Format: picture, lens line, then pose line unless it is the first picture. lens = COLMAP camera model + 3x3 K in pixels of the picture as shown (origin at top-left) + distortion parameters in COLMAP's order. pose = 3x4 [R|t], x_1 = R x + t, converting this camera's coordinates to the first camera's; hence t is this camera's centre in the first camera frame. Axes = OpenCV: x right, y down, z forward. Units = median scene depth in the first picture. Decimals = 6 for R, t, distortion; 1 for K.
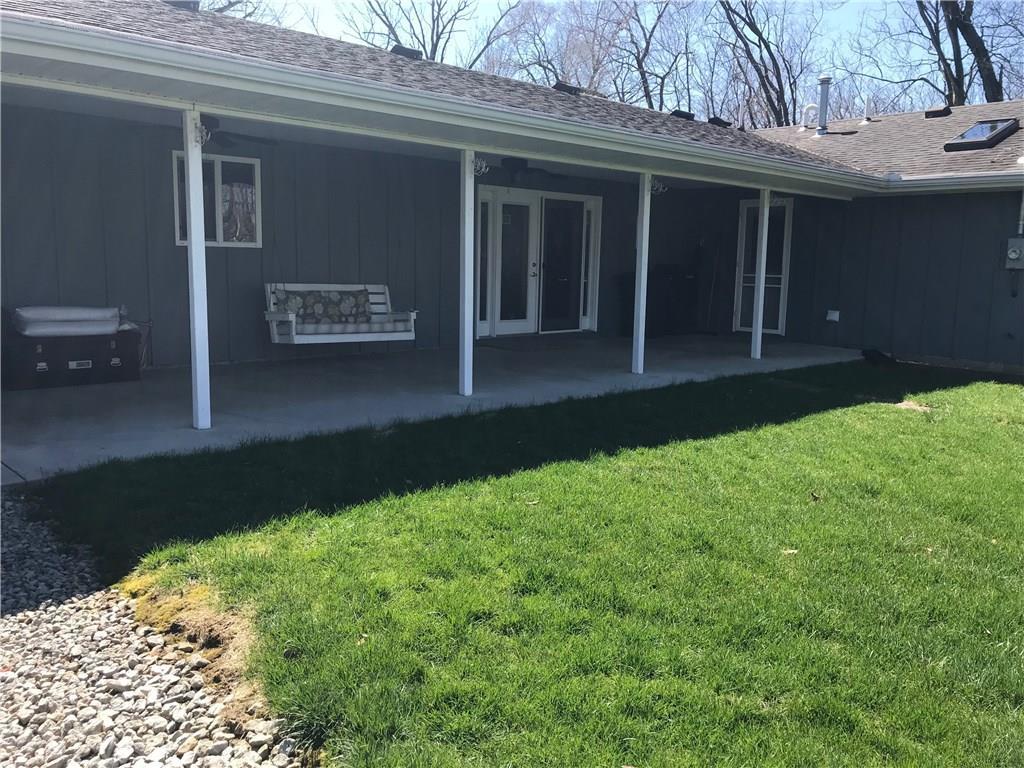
lens RADIAL K [[835.5, 0, 510.7], [0, 835.5, 383.3], [0, 0, 1]] dist [0.033629, -0.041913]
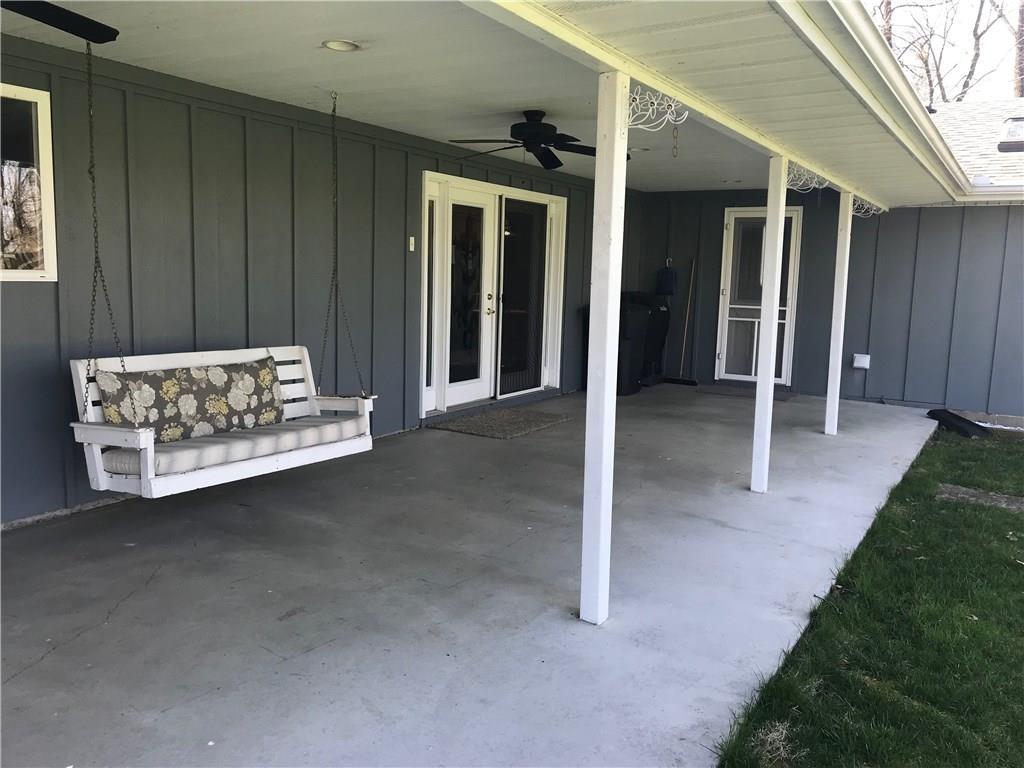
lens RADIAL K [[835.5, 0, 513.1], [0, 835.5, 383.7], [0, 0, 1]] dist [0.033629, -0.041913]
pose [[0.964466, -0.030321, 0.262460, -0.165905], [0.032187, 0.999478, -0.002811, -0.089576], [-0.262238, 0.011158, 0.964939, 0.451040]]
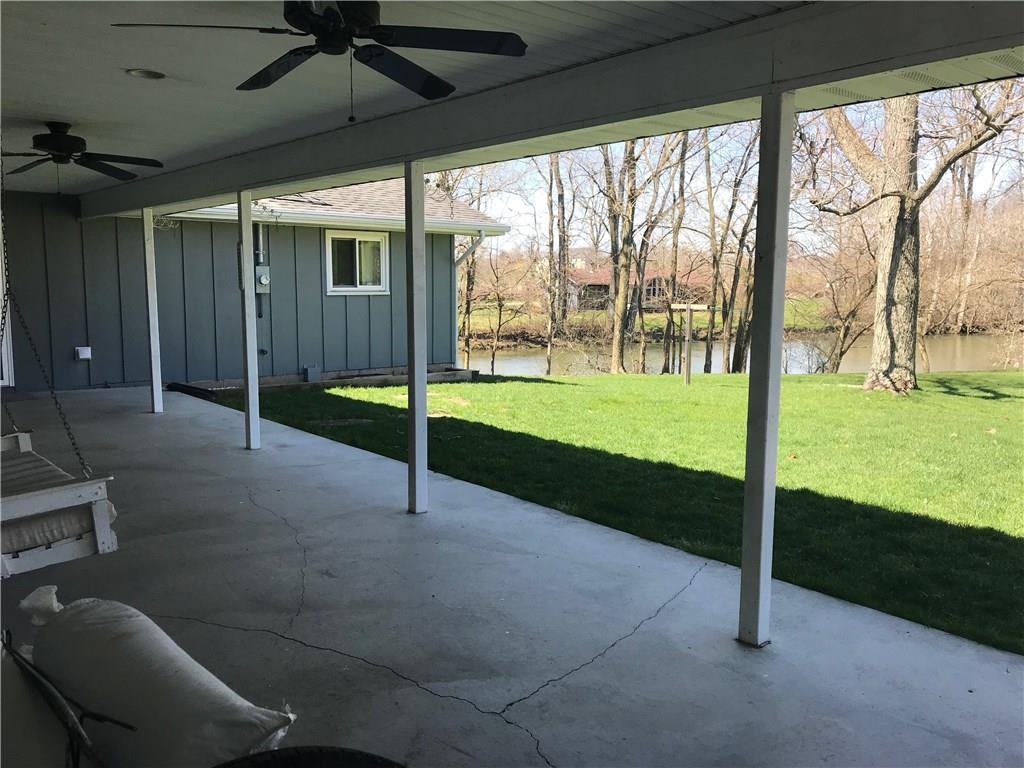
lens RADIAL K [[835.5, 0, 509.8], [0, 835.5, 383.7], [0, 0, 1]] dist [0.033629, -0.041913]
pose [[0.046438, -0.146645, 0.988099, -0.569370], [0.140998, 0.980225, 0.138850, -0.139705], [-0.988920, 0.132872, 0.066196, 0.679308]]
